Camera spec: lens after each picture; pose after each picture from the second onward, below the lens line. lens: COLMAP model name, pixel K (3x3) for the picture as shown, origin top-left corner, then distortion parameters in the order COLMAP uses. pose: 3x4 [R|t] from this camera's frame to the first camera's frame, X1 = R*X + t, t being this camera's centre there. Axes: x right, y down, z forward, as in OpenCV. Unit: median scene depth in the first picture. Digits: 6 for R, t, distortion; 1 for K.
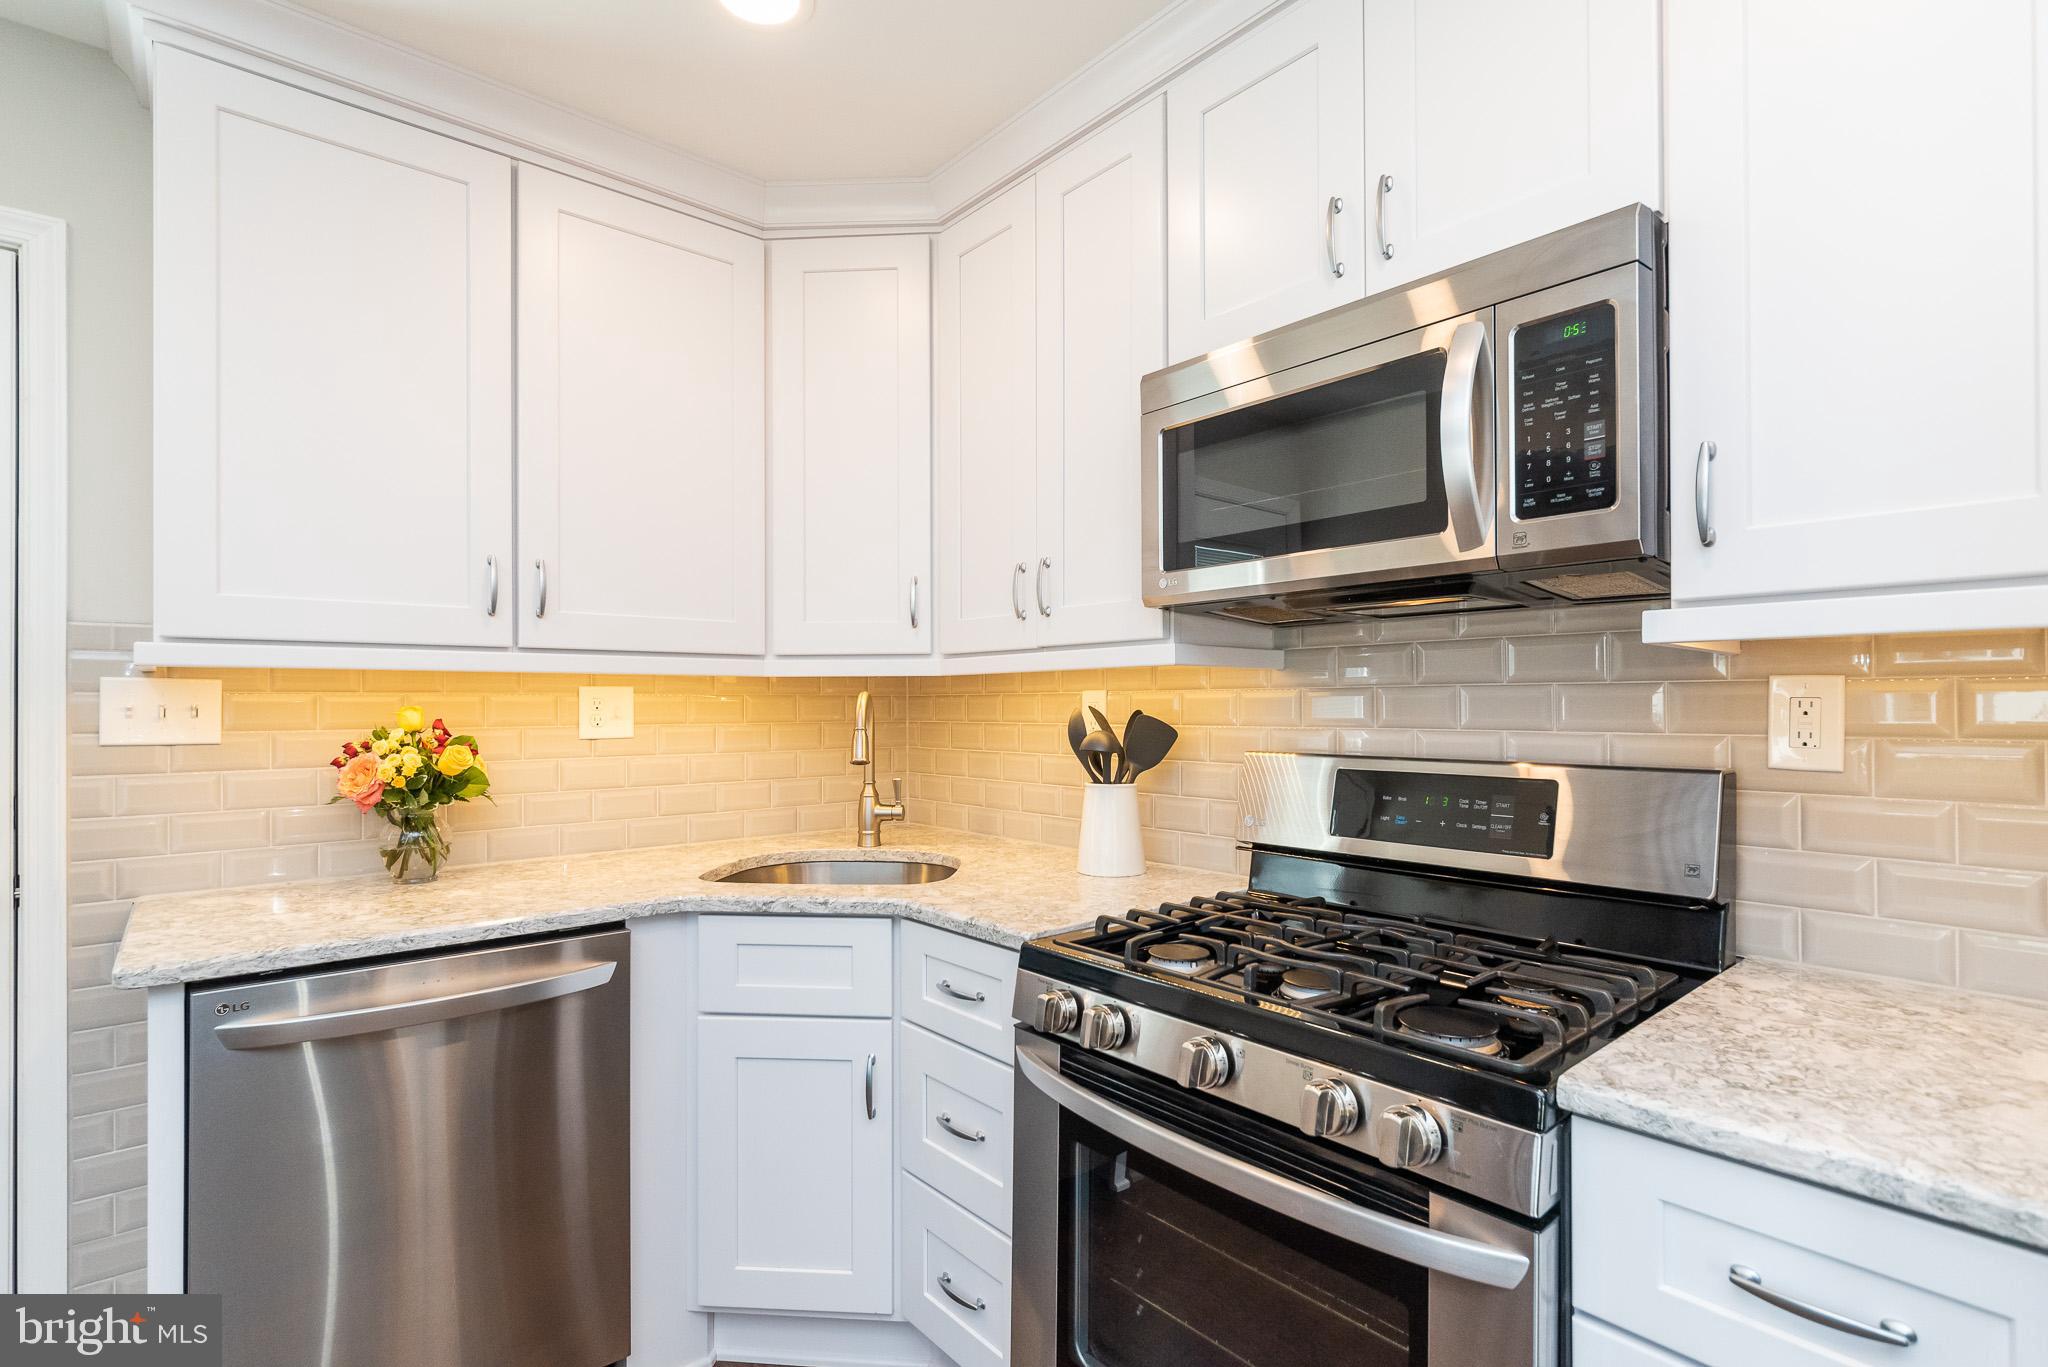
lens RADIAL K [[984.2, 0, 1013.3], [0, 984.2, 699.4], [0, 0, 1]] dist [-0.007232, -0.000673]
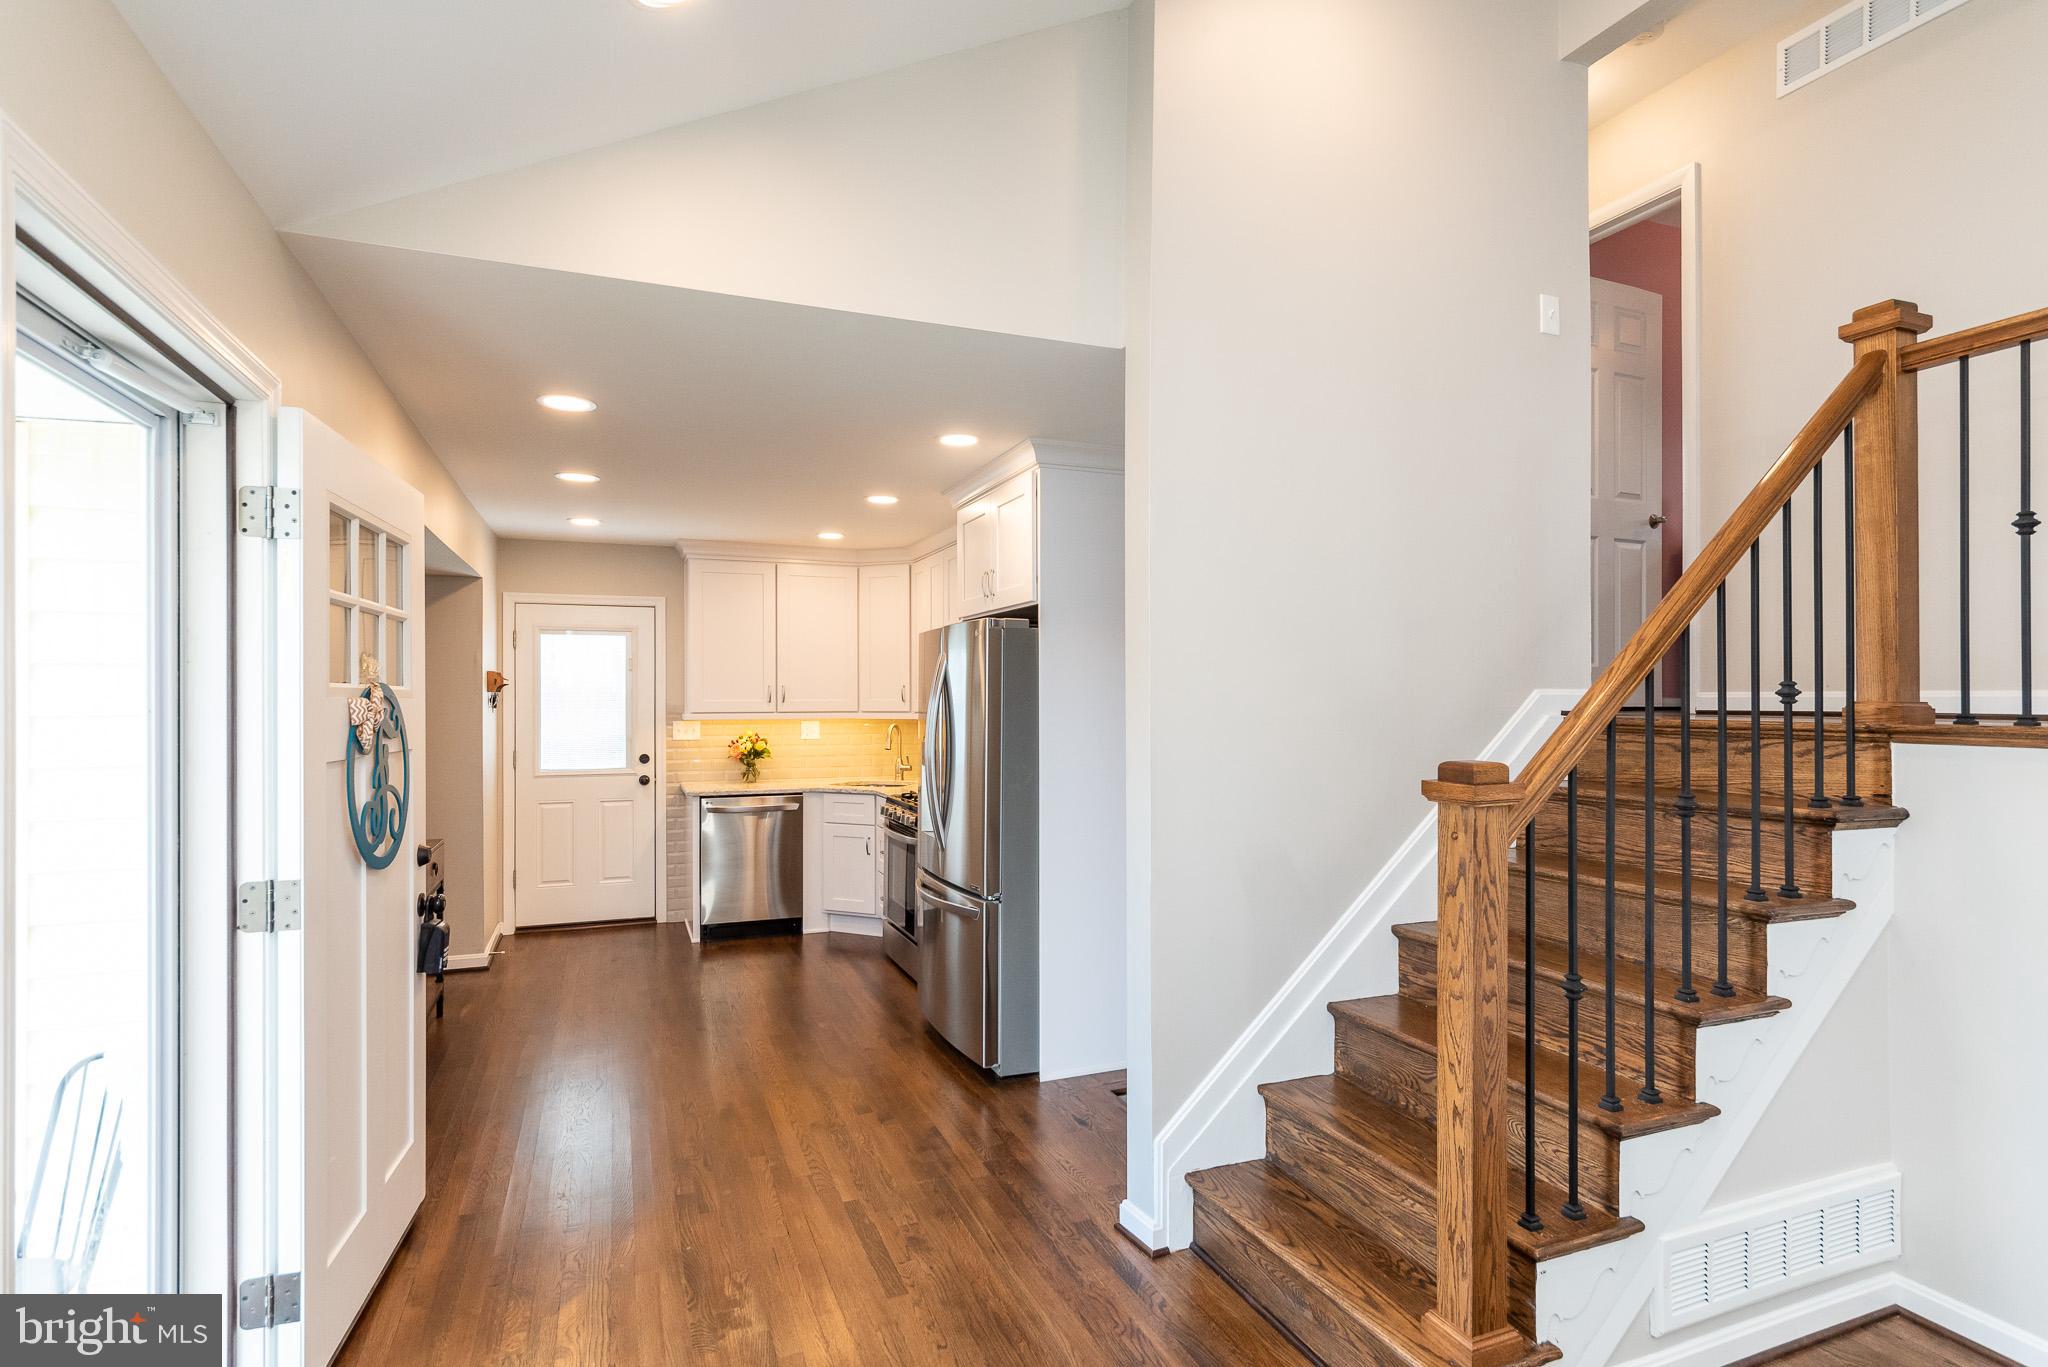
lens RADIAL K [[995.4, 0, 1022.0], [0, 995.4, 692.6], [0, 0, 1]] dist [0.000955, 0.000184]
pose [[0.954119, -0.000723, -0.299426, 1.396094], [0.000687, 1.000000, -0.000224, -0.126501], [0.299427, 0.000008, 0.954119, -2.119260]]
